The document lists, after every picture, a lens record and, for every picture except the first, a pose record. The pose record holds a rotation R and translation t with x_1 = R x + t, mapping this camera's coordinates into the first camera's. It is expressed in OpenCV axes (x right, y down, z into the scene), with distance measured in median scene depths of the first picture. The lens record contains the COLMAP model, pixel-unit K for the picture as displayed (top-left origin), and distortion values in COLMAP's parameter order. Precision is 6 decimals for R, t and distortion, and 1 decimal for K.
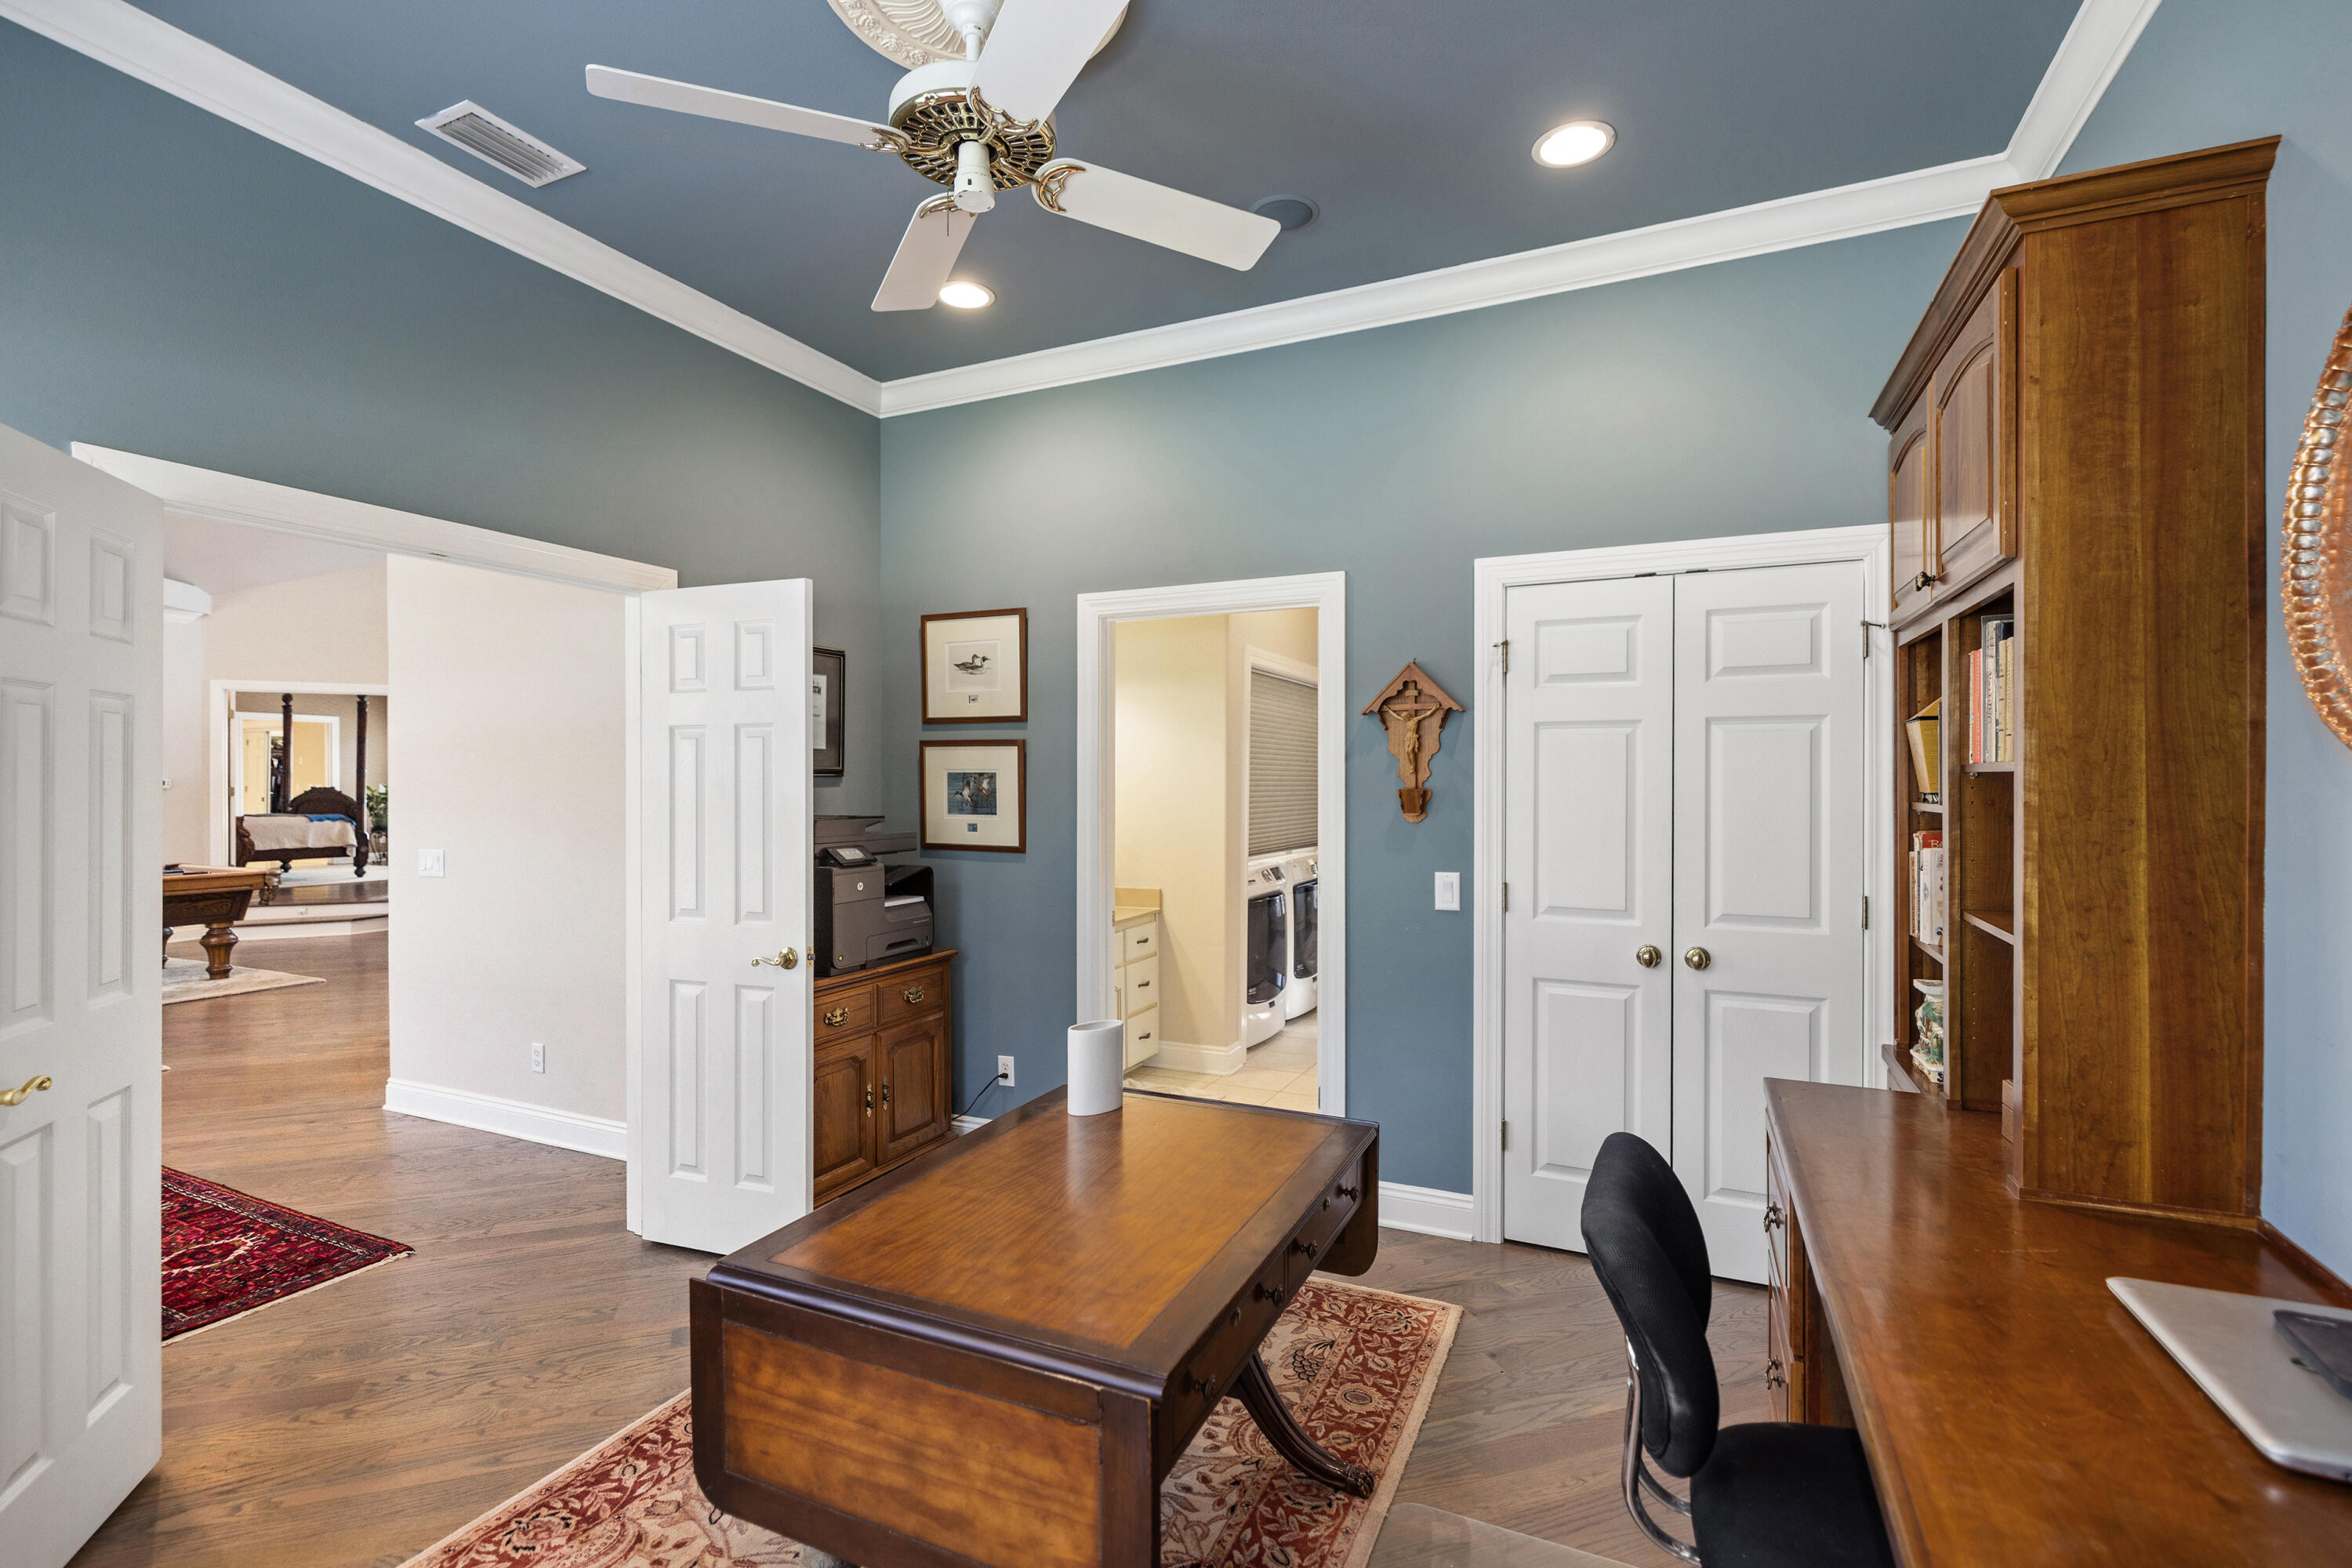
lens RADIAL K [[1039.7, 0, 1181.5], [0, 1039.7, 780.0], [0, 0, 1]] dist [0.002043, 0.000036]
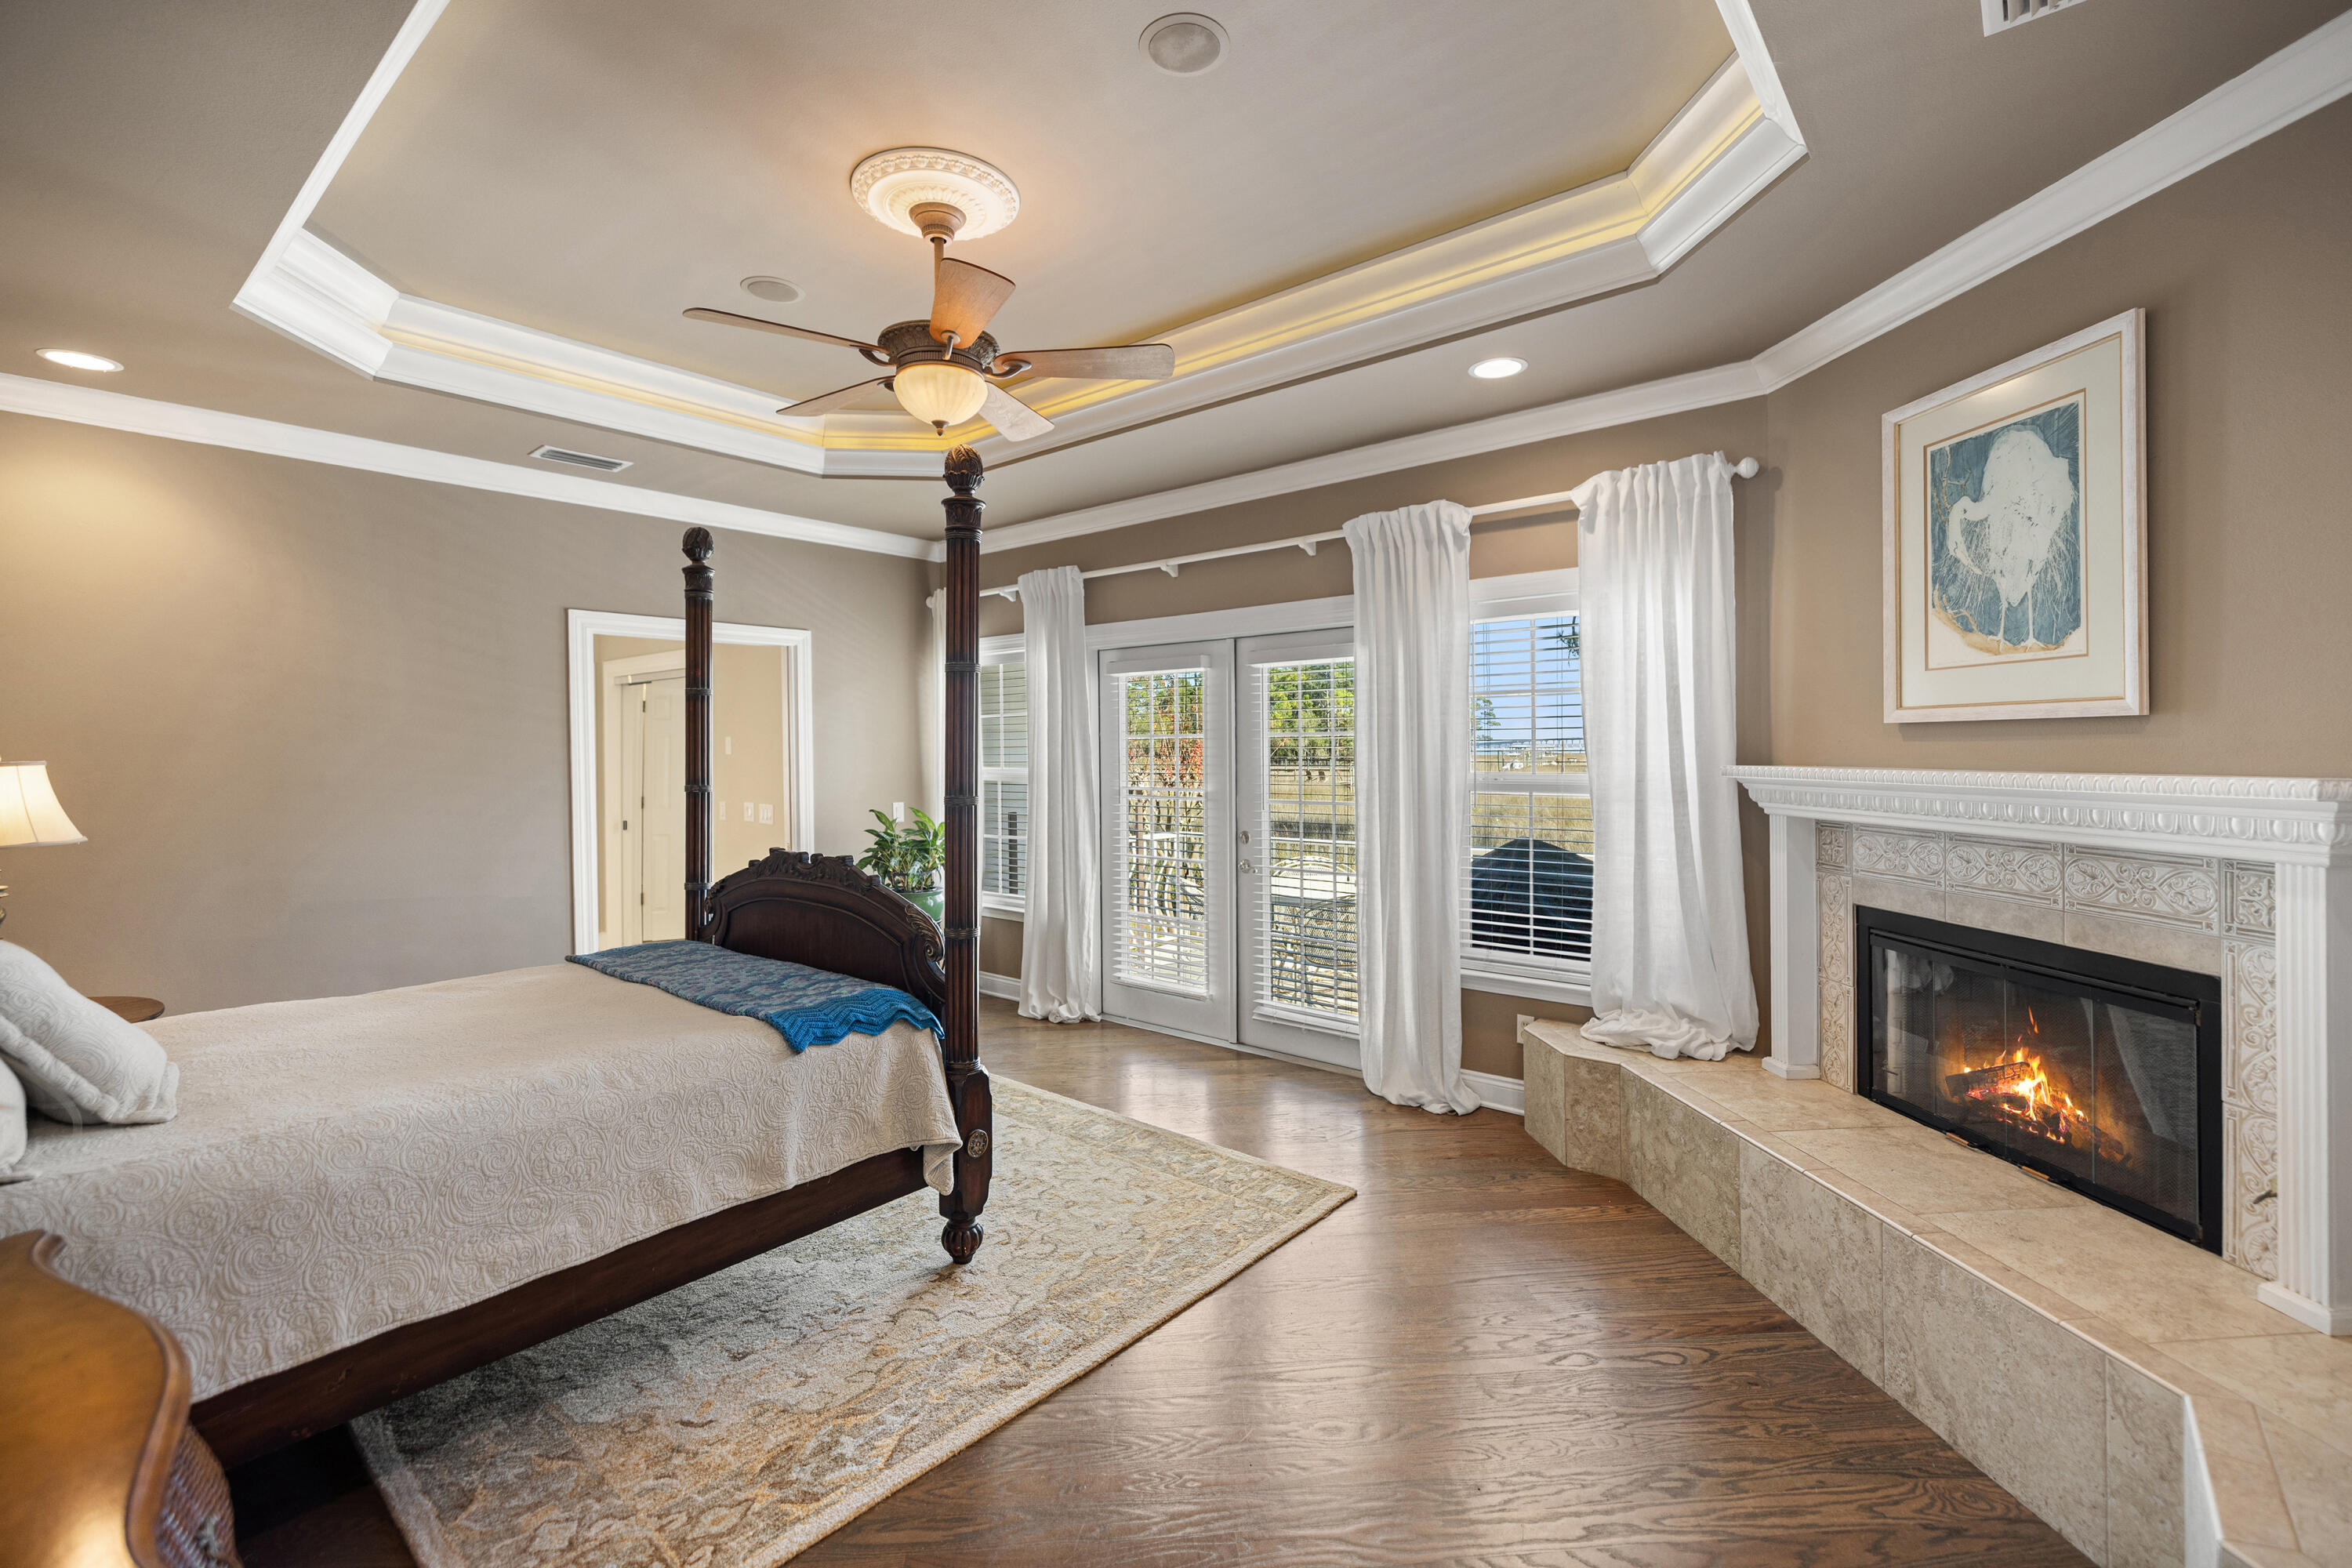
lens RADIAL K [[1039.7, 0, 1178.7], [0, 1039.7, 774.4], [0, 0, 1]] dist [0.002043, 0.000036]
pose [[0.960564, -0.003724, -0.278034, -0.681306], [0.004556, 0.999987, 0.002348, -0.015285], [0.278021, -0.003522, 0.960568, 0.795289]]
